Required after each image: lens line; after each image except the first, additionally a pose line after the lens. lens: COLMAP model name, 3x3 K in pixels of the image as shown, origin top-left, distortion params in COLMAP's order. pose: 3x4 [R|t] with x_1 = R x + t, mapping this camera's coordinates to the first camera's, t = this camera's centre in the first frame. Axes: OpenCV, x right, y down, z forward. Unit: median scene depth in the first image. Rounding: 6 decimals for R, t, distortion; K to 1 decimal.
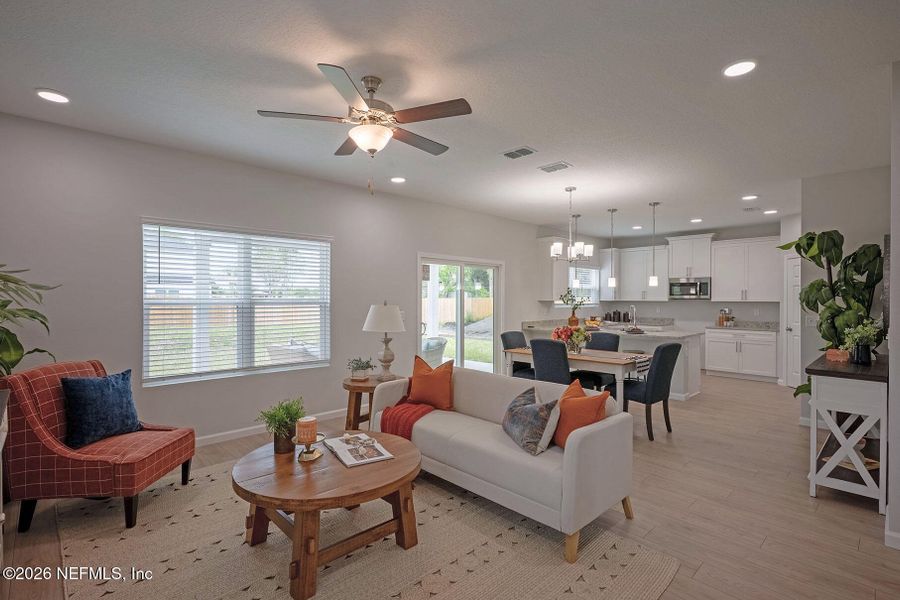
lens RADIAL K [[432.6, 0, 451.7], [0, 432.6, 298.1], [0, 0, 1]] dist [0.001083, 0.001028]
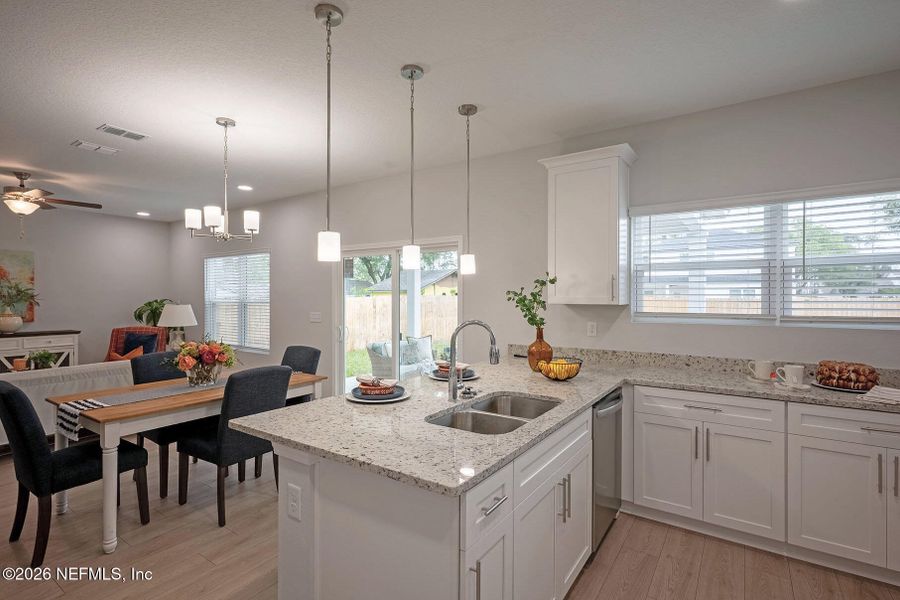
lens RADIAL K [[432.6, 0, 451.8], [0, 432.6, 298.1], [0, 0, 1]] dist [0.001083, 0.001028]
pose [[0.198208, -0.000693, -0.980160, 0.606657], [0.001395, 0.999999, -0.000424, 0.000132], [0.980159, -0.001283, 0.198209, 0.764959]]
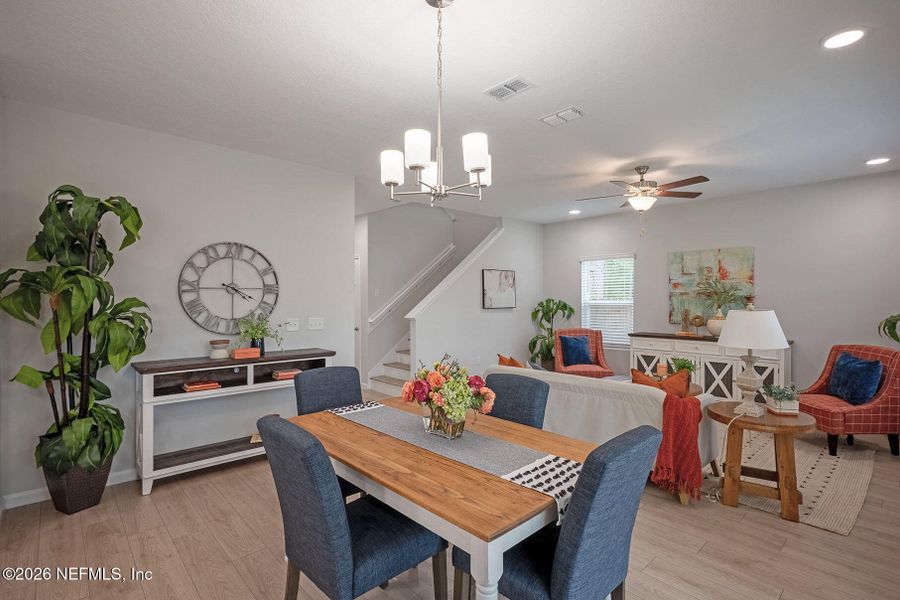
lens RADIAL K [[432.6, 0, 448.9], [0, 432.6, 300.3], [0, 0, 1]] dist [0.001083, 0.001028]
pose [[-0.999637, -0.004153, 0.026615, 0.163471], [-0.004109, 0.999990, 0.001732, 0.000779], [-0.026622, 0.001622, -0.999644, 0.869669]]
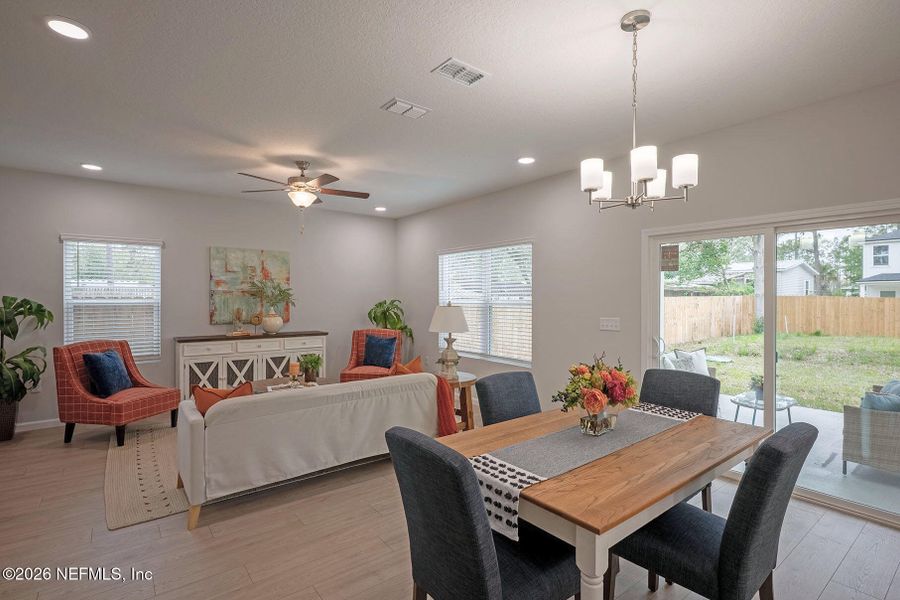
lens RADIAL K [[432.6, 0, 449.2], [0, 432.6, 297.9], [0, 0, 1]] dist [0.001083, 0.001028]
pose [[-0.112203, -0.004655, -0.993674, 0.437162], [-0.002308, 0.999988, -0.004424, 0.001037], [0.993683, 0.001797, -0.112213, 0.560513]]
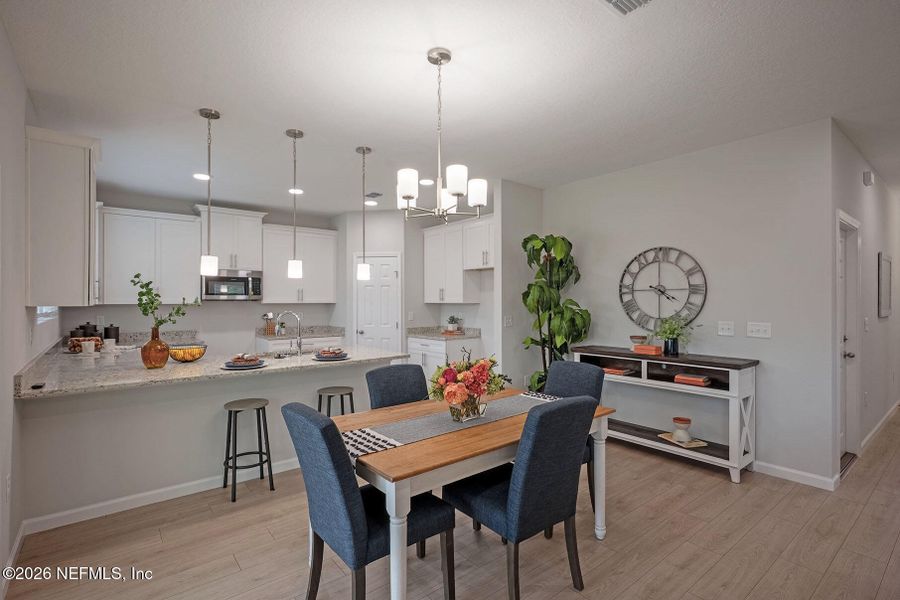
lens RADIAL K [[432.6, 0, 454.4], [0, 432.6, 299.4], [0, 0, 1]] dist [0.001083, 0.001028]
pose [[0.094411, -0.002220, 0.995531, -0.111782], [0.001664, 0.999996, 0.002072, -0.000507], [-0.995532, 0.001461, 0.094414, 0.602050]]
